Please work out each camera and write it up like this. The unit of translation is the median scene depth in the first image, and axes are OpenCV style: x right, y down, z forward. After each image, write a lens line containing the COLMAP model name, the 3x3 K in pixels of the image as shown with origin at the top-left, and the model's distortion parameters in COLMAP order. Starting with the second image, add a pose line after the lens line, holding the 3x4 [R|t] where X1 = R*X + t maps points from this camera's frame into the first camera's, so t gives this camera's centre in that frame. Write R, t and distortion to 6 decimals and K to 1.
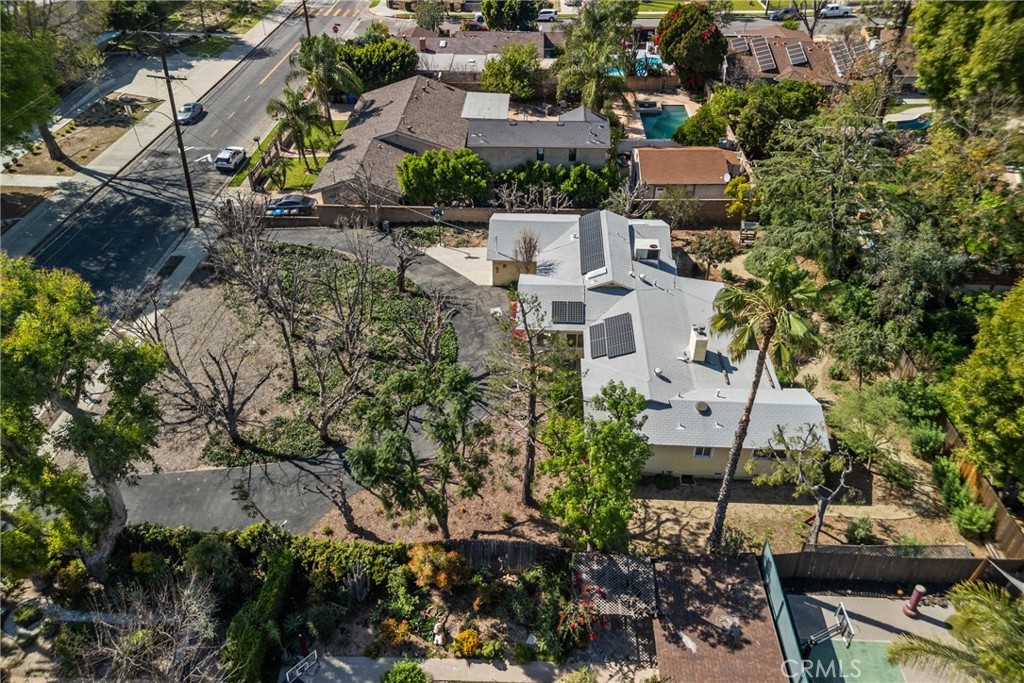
lens RADIAL K [[769.2, 0, 516.0], [0, 769.2, 337.1], [0, 0, 1]] dist [0.070651, -0.059036]
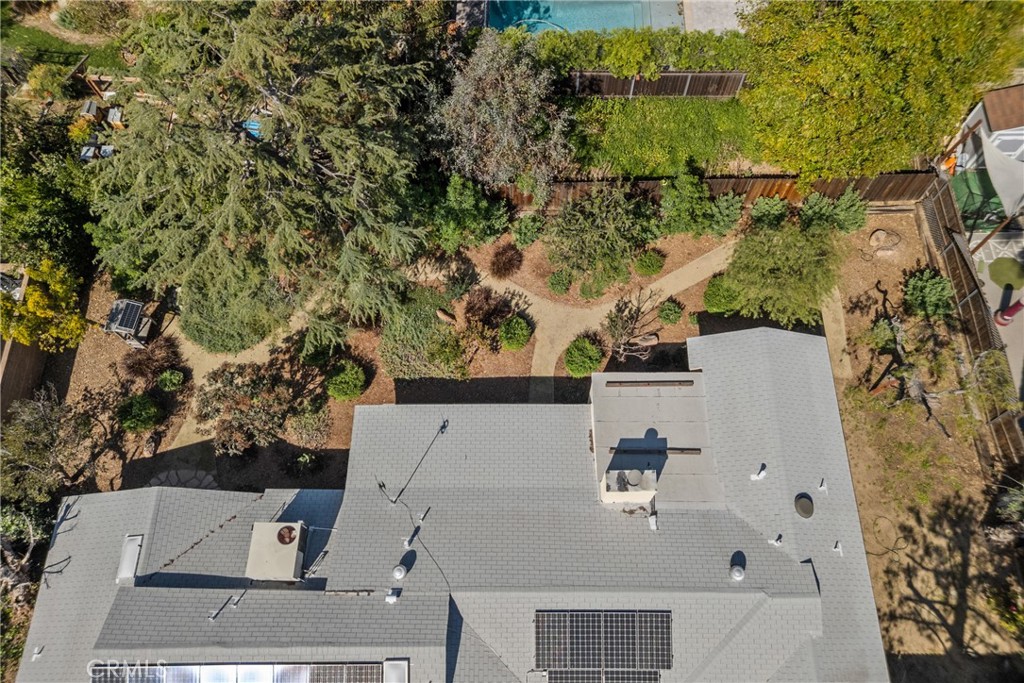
lens RADIAL K [[769.2, 0, 516.0], [0, 769.2, 337.1], [0, 0, 1]] dist [0.070651, -0.059036]
pose [[-0.043367, -0.910134, 0.412038, 0.111087], [0.589077, 0.309811, 0.746328, -0.480325], [-0.806912, 0.275089, 0.522704, 0.756277]]
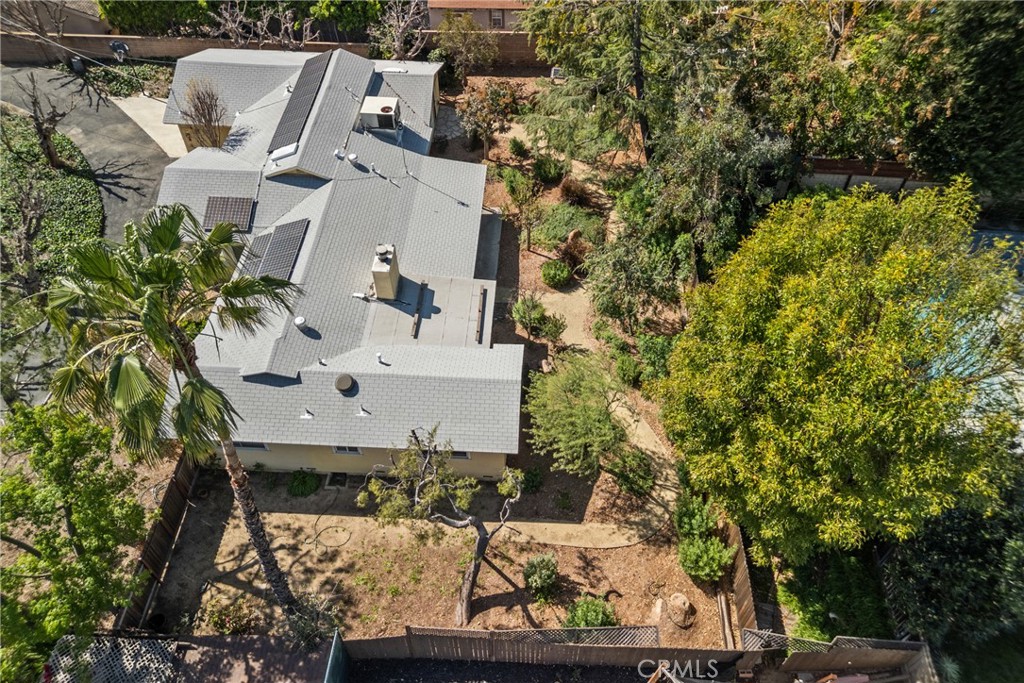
lens RADIAL K [[769.2, 0, 516.0], [0, 769.2, 337.1], [0, 0, 1]] dist [0.070651, -0.059036]
pose [[0.999926, 0.009996, -0.006966, 0.358554], [-0.008146, 0.973666, 0.227835, -0.092732], [0.009060, -0.227761, 0.973675, 0.325483]]
